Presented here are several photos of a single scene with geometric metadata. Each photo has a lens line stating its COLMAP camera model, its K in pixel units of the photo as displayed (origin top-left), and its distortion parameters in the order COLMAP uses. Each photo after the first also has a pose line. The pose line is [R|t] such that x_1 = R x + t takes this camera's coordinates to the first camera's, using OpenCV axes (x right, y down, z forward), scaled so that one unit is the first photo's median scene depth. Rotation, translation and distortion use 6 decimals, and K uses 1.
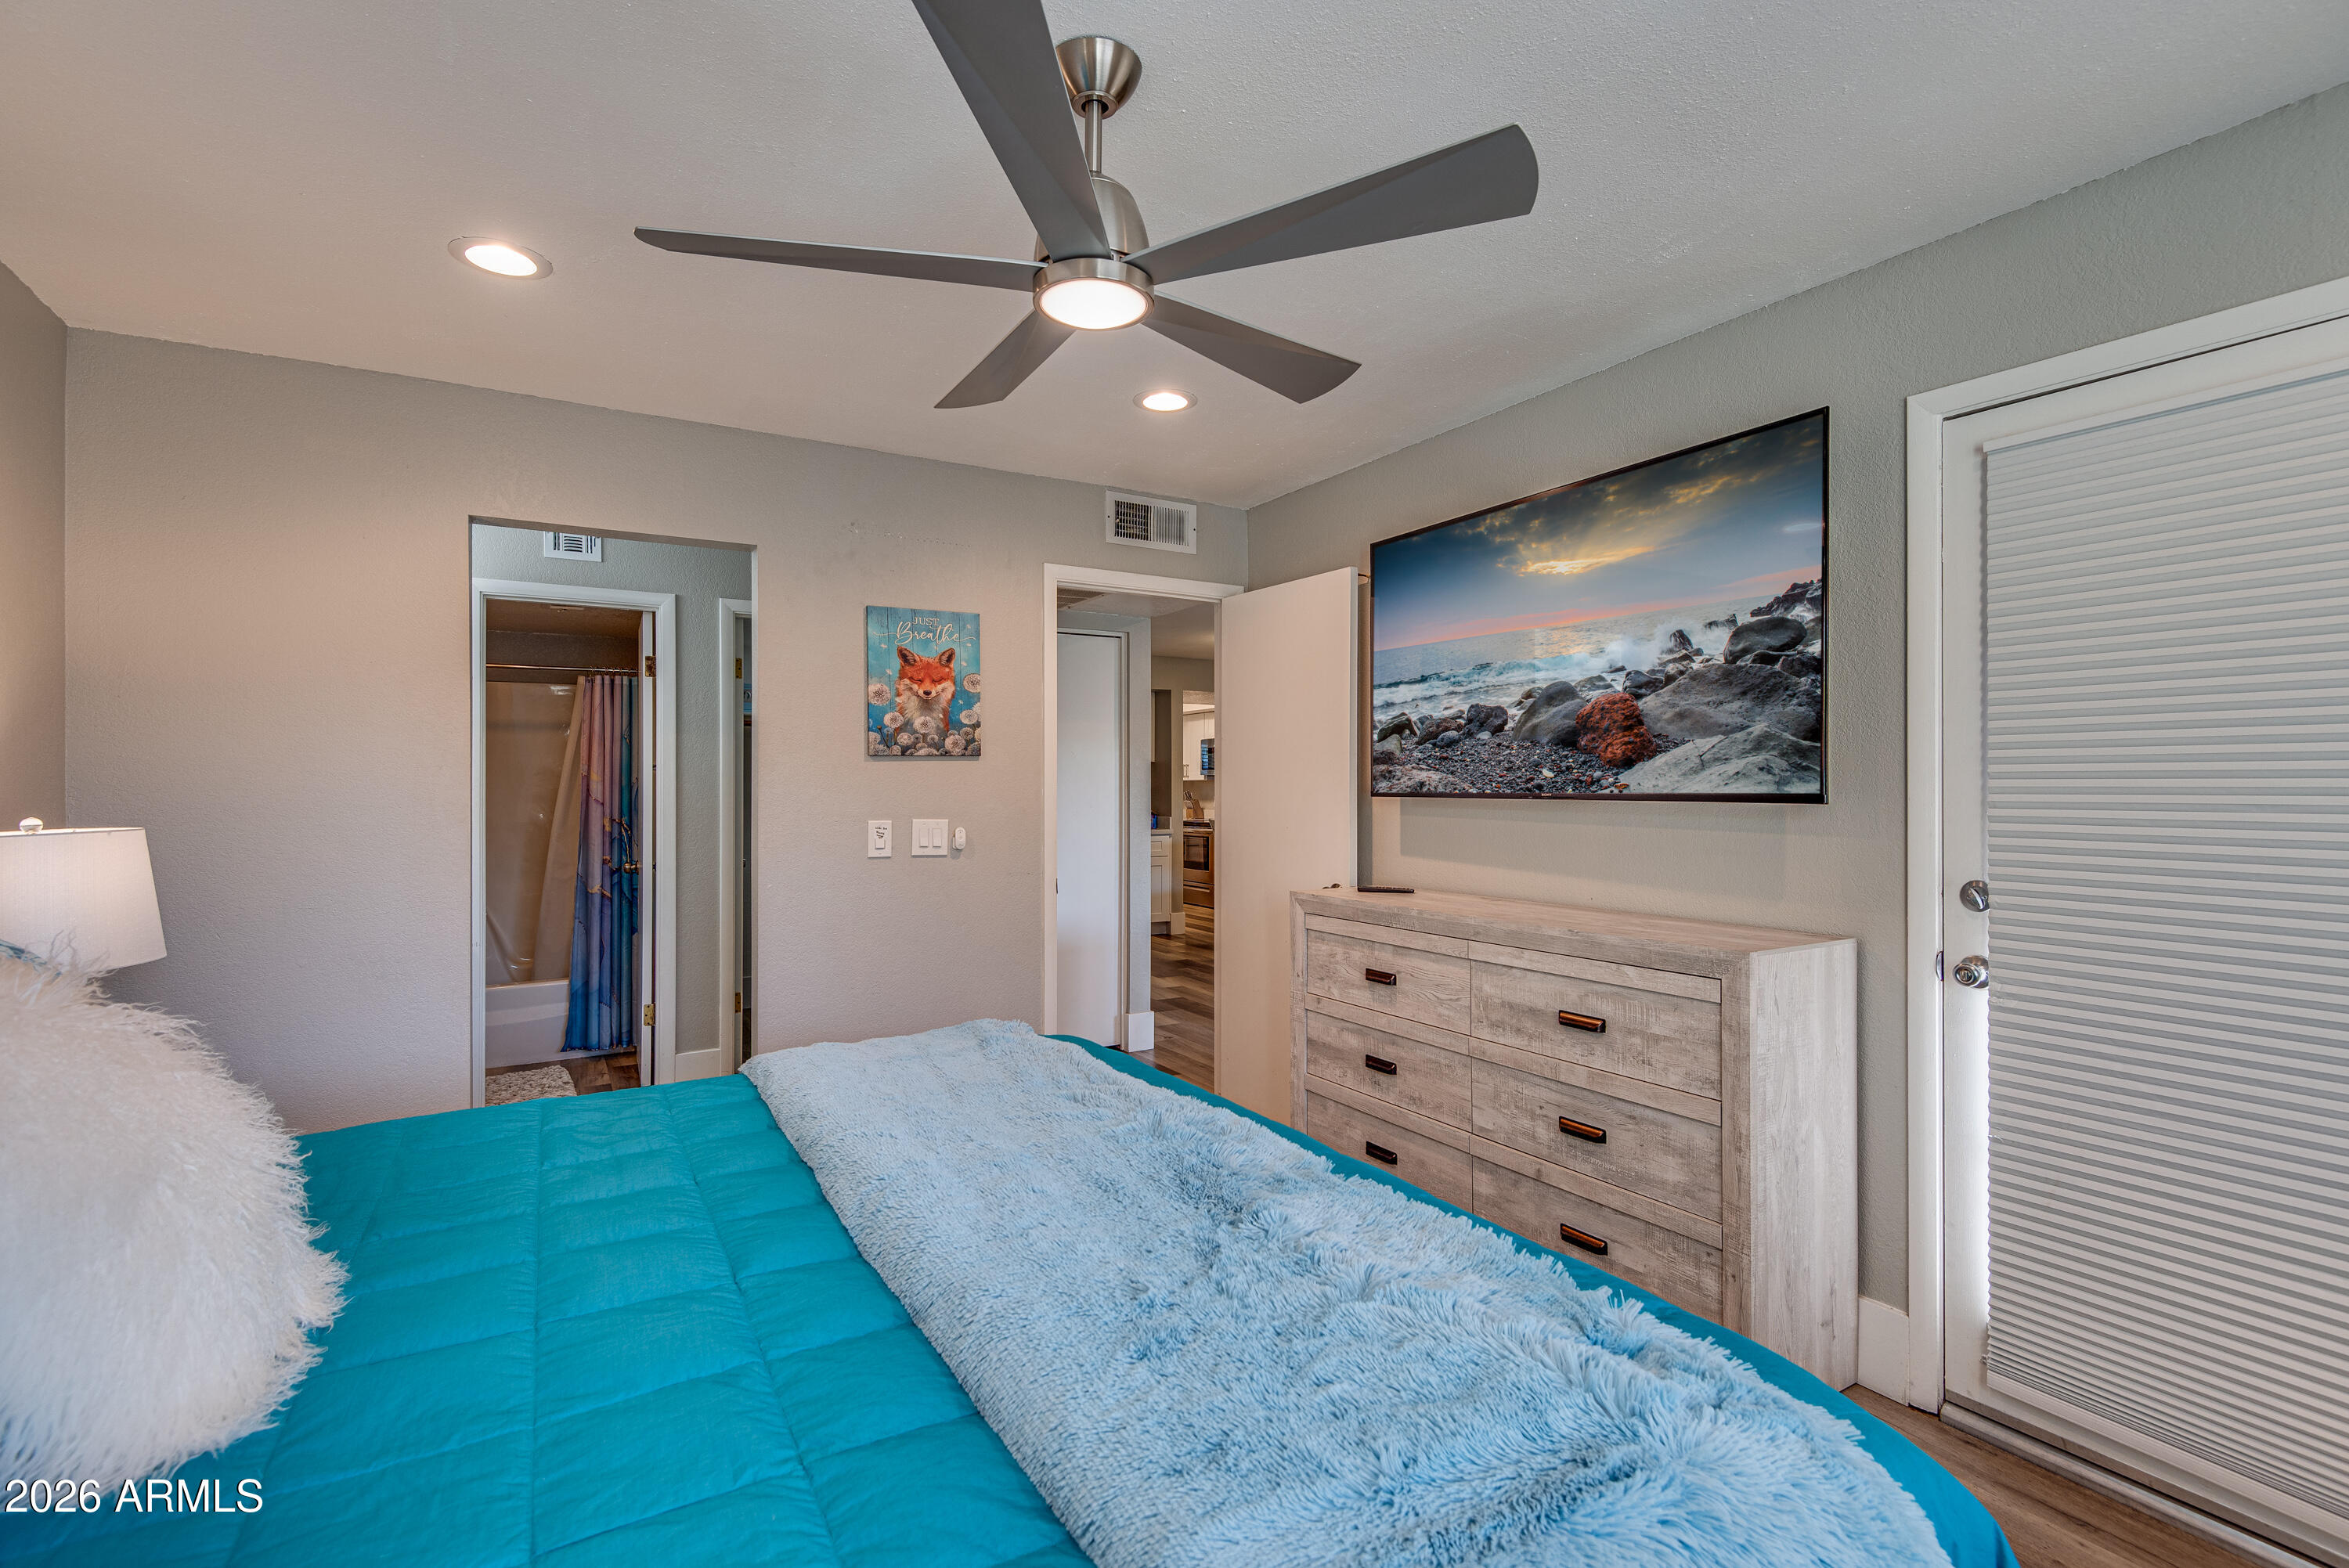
lens RADIAL K [[1059.9, 0, 1180.6], [0, 1059.9, 777.5], [0, 0, 1]] dist [0.013572, -0.000138]
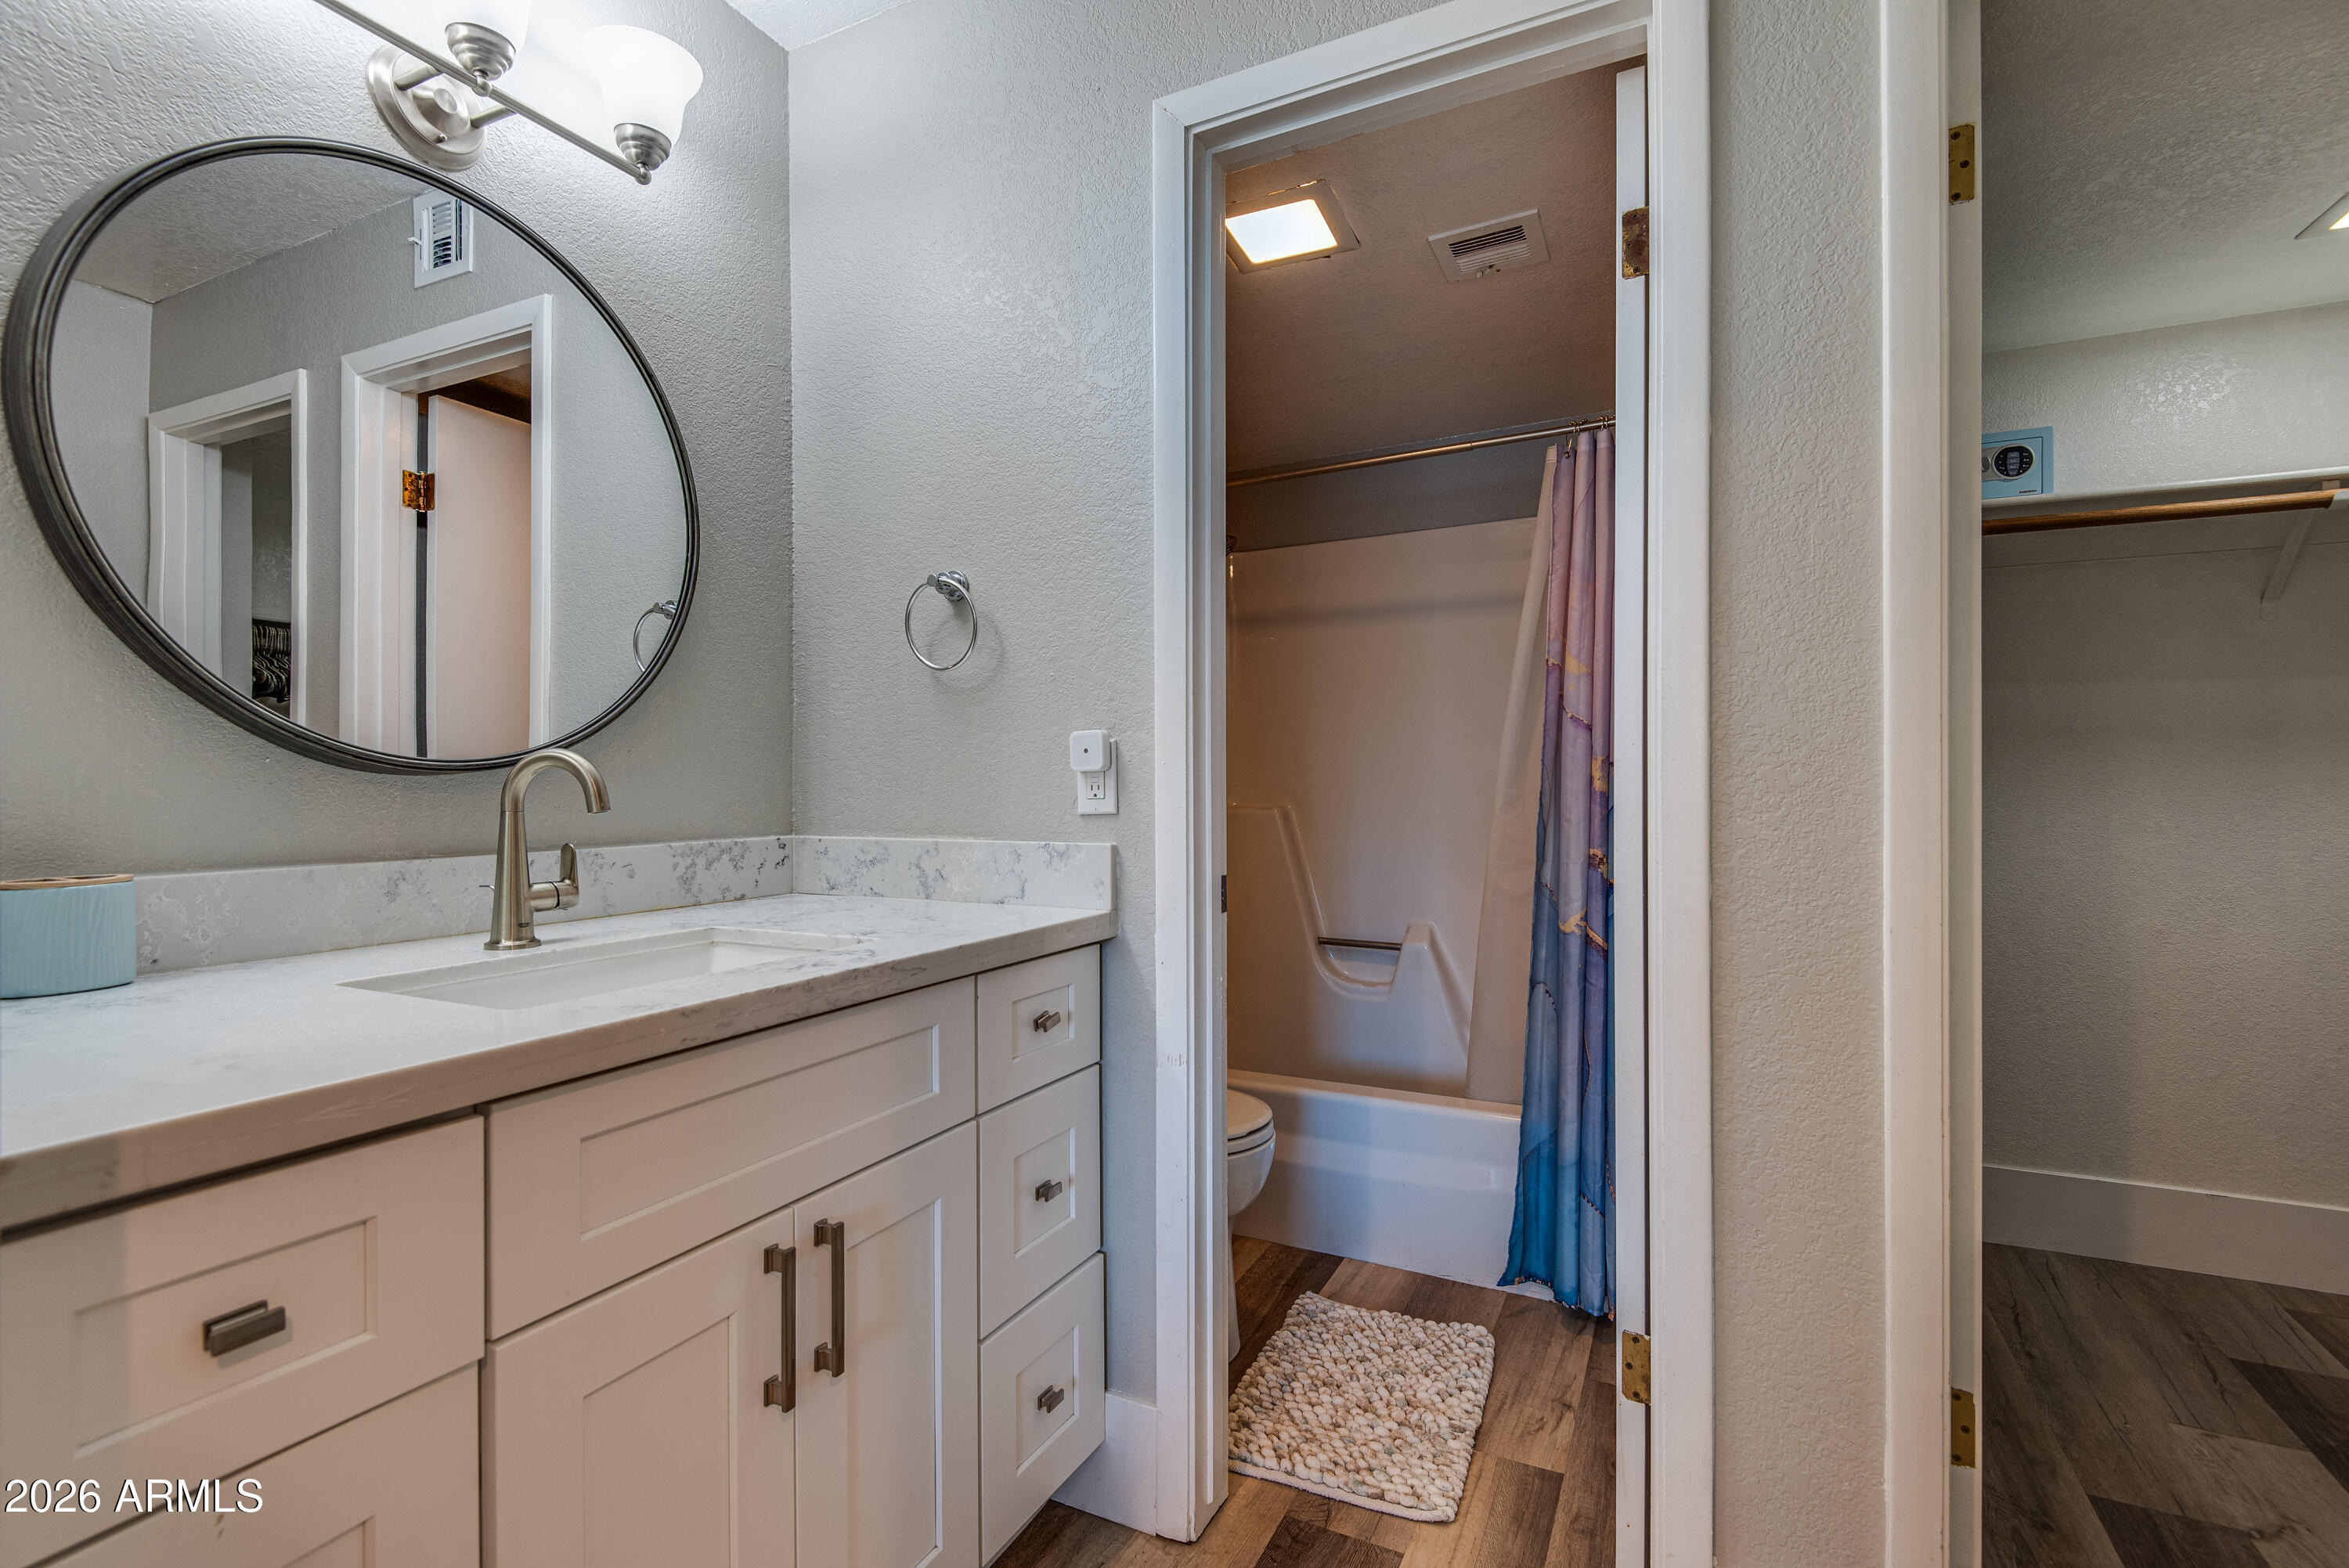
lens RADIAL K [[1059.9, 0, 1195.4], [0, 1059.9, 772.5], [0, 0, 1]] dist [0.013572, -0.000138]
pose [[0.547298, -0.000712, -0.836937, -0.339379], [0.003053, 0.999995, 0.001145, 0.053260], [0.836932, -0.003182, 0.547298, 0.792417]]
